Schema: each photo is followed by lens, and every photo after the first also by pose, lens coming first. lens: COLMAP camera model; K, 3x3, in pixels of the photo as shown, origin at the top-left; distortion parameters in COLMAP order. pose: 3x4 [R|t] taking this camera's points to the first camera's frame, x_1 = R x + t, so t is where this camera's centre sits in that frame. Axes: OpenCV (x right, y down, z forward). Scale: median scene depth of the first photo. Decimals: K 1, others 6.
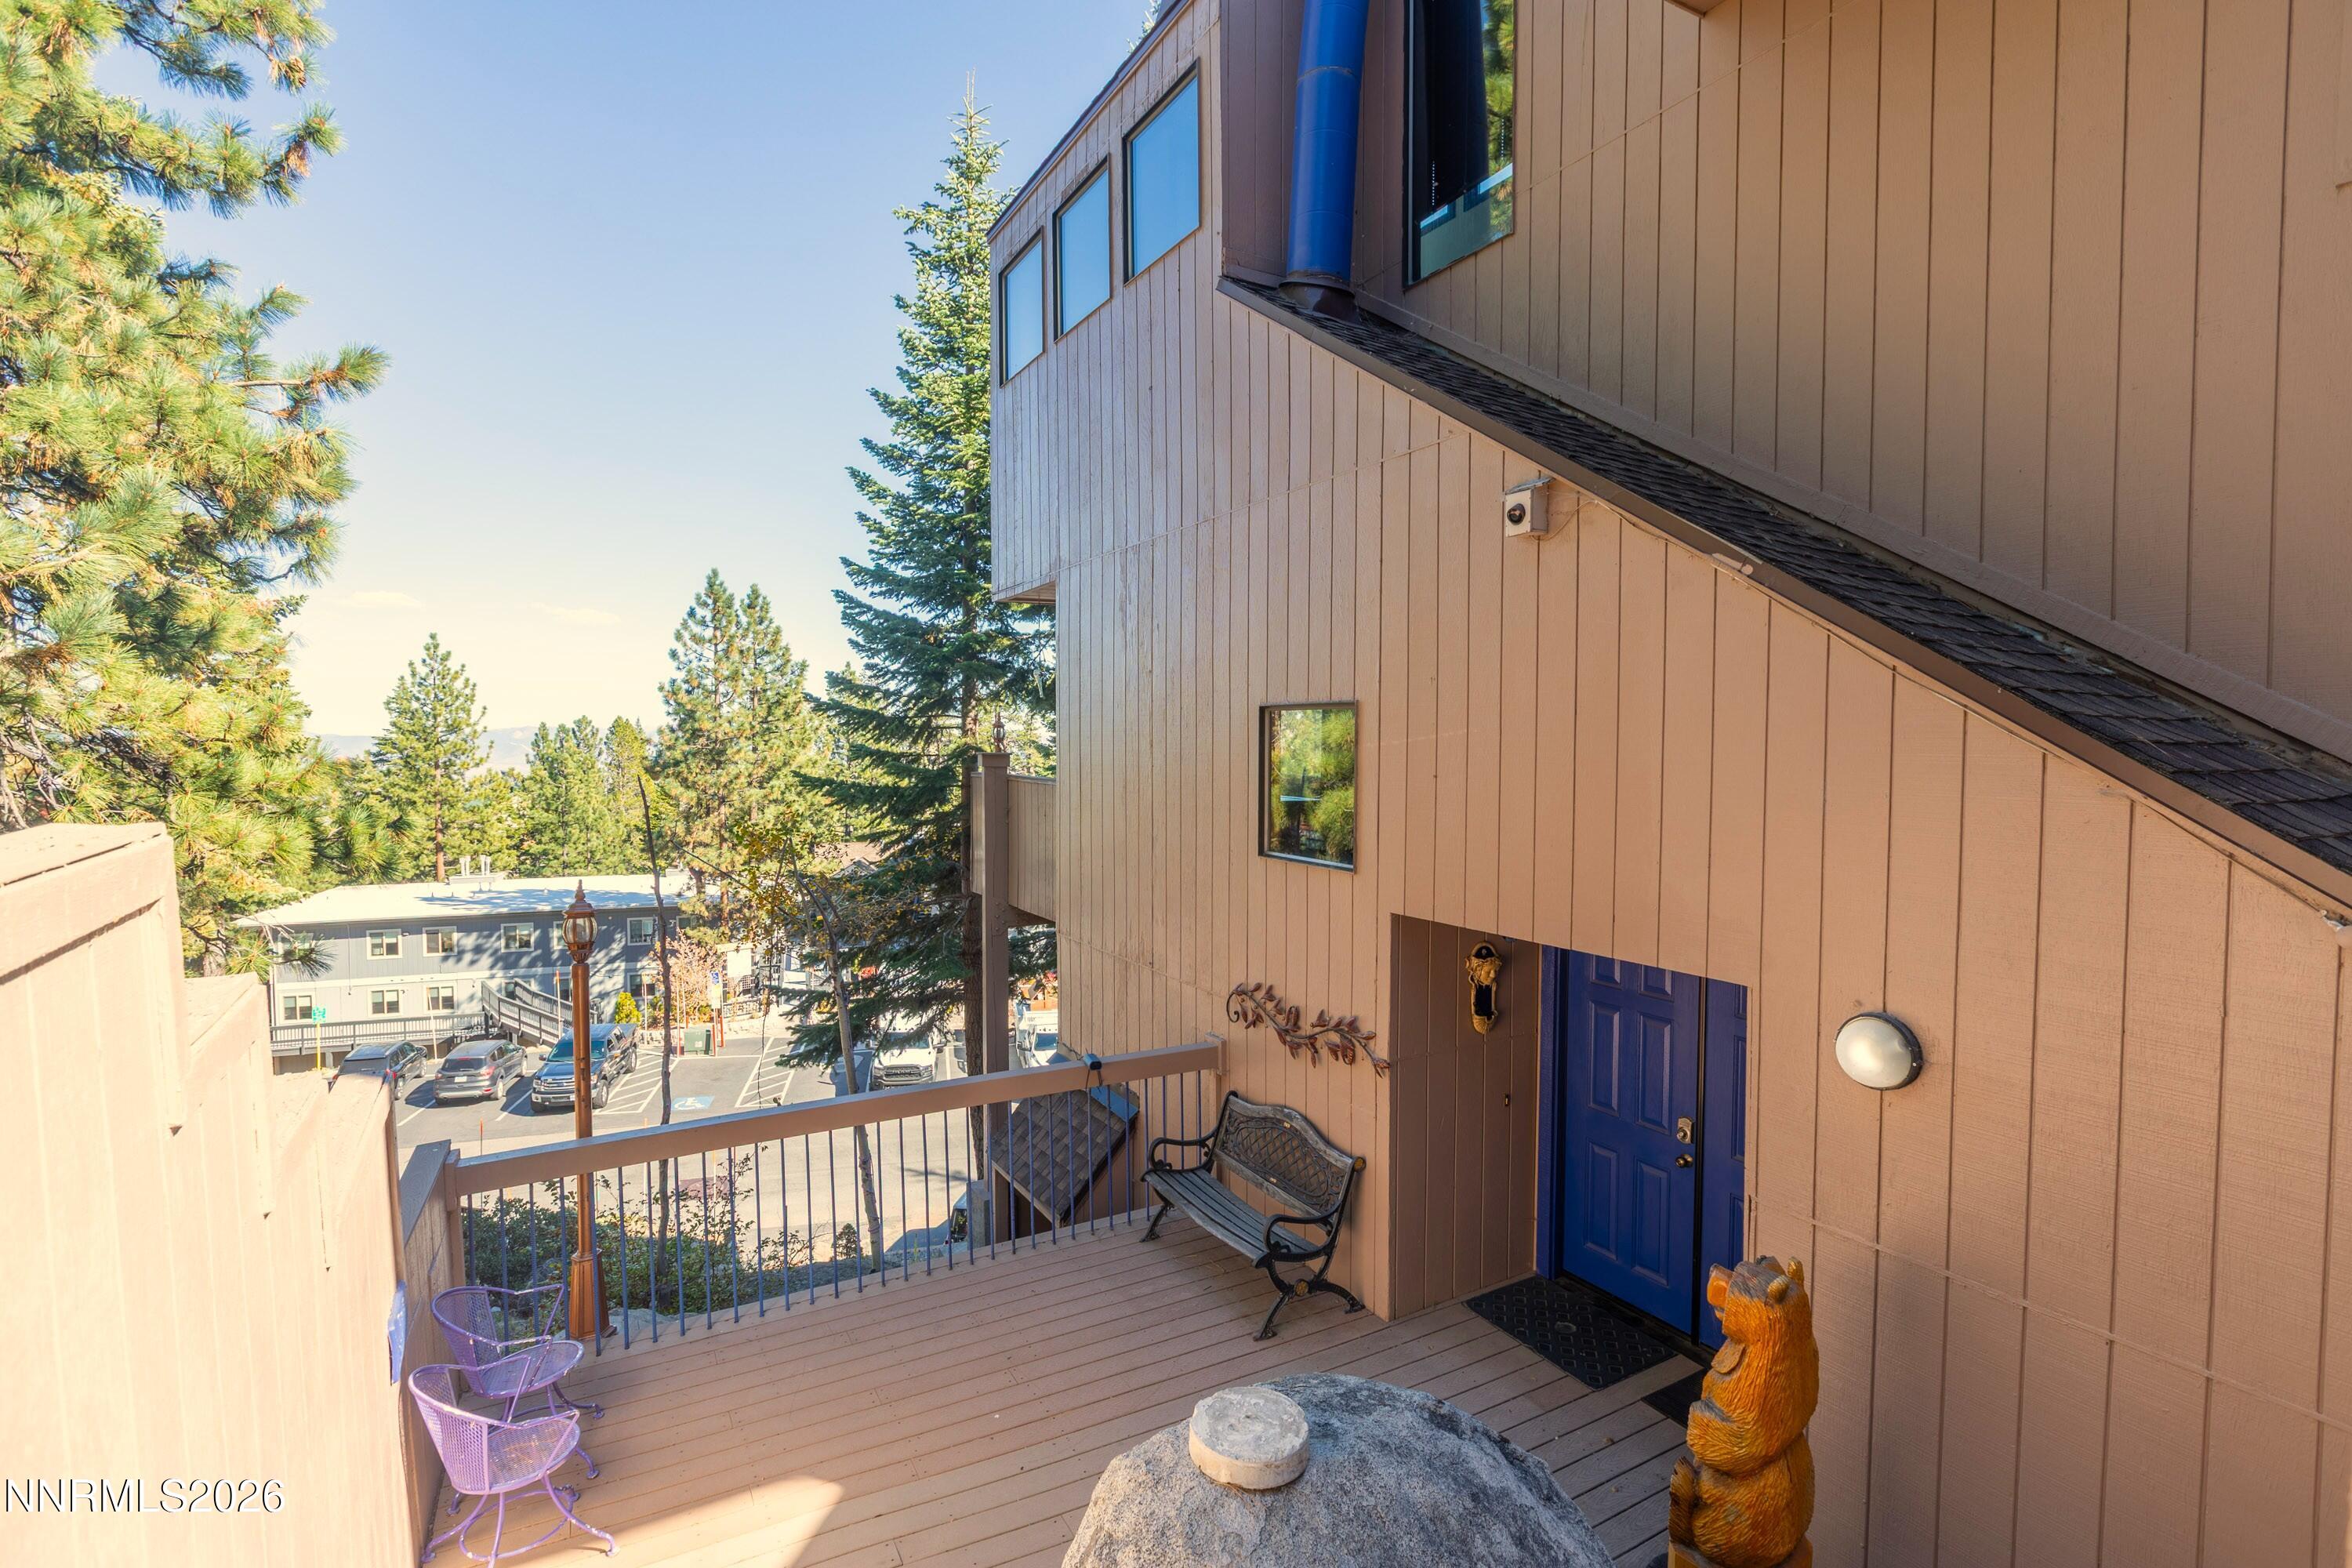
lens RADIAL K [[1044.5, 0, 1173.9], [0, 1044.5, 795.1], [0, 0, 1]] dist [-0.001054, -0.000091]
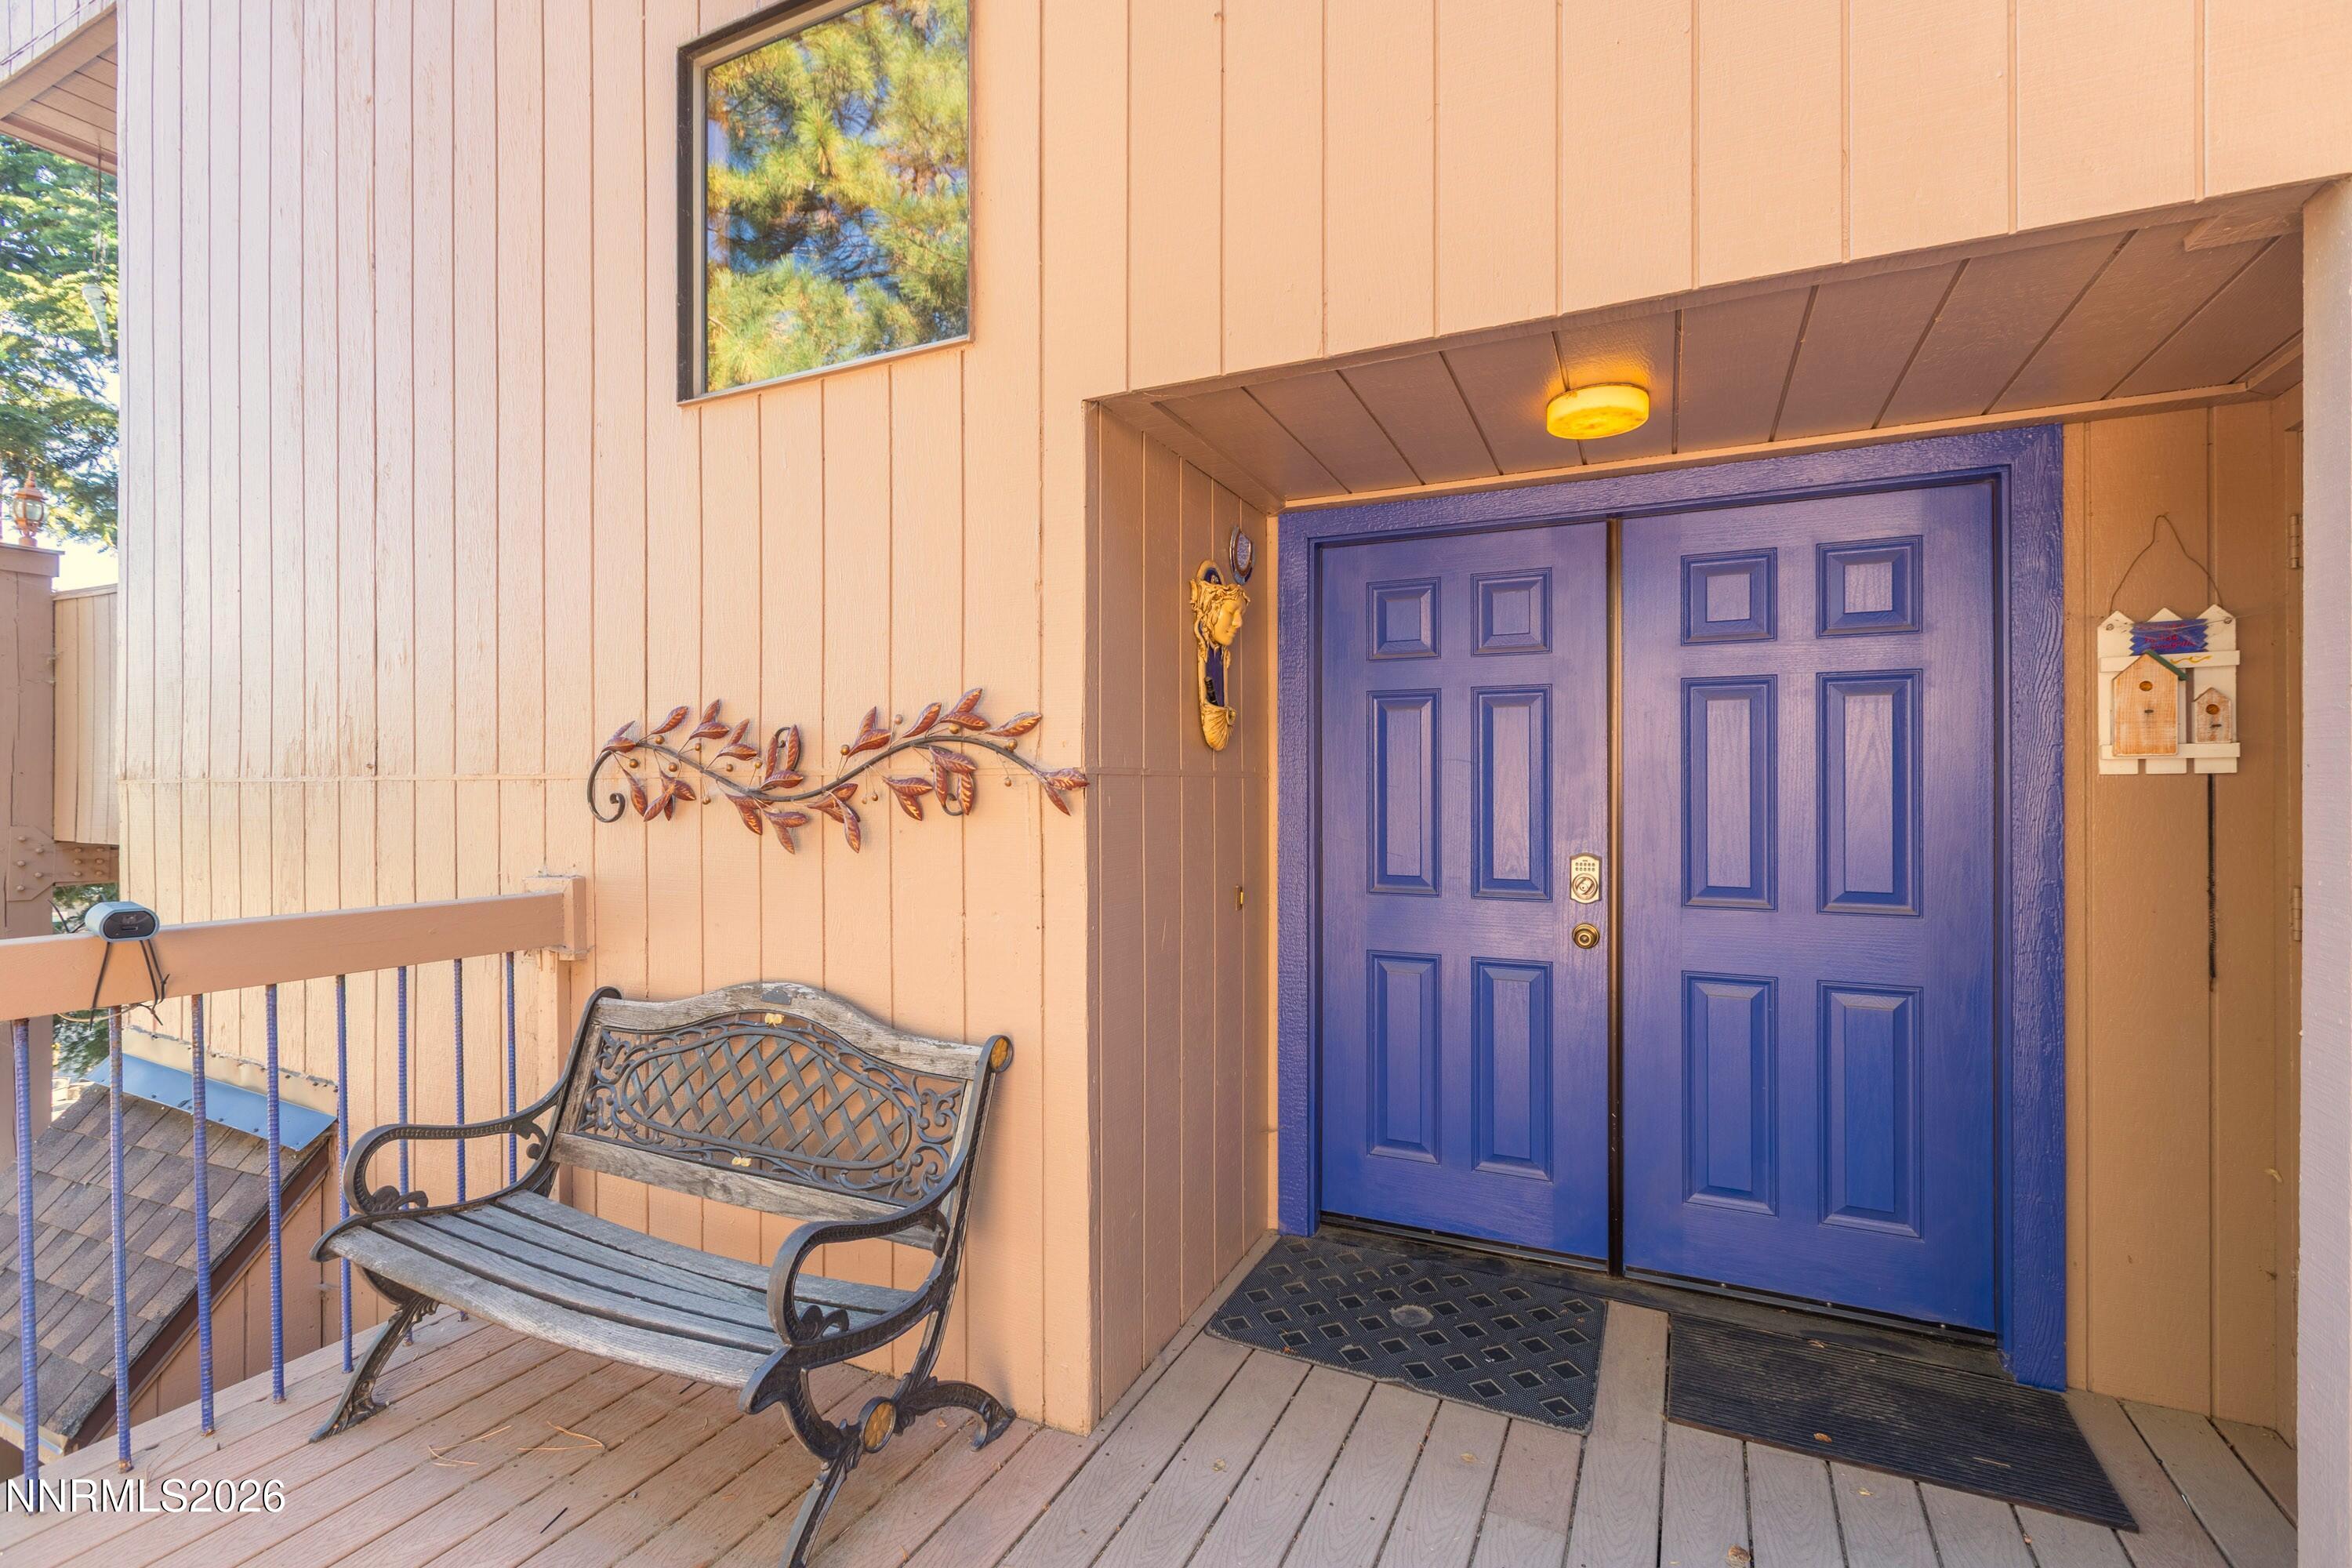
lens RADIAL K [[1044.5, 0, 1167.7], [0, 1044.5, 777.5], [0, 0, 1]] dist [-0.001054, -0.000091]
pose [[0.821012, -0.001320, 0.570910, 0.002827], [0.026077, 0.999040, -0.035192, 0.241186], [-0.570316, 0.043781, 0.820258, 0.578059]]
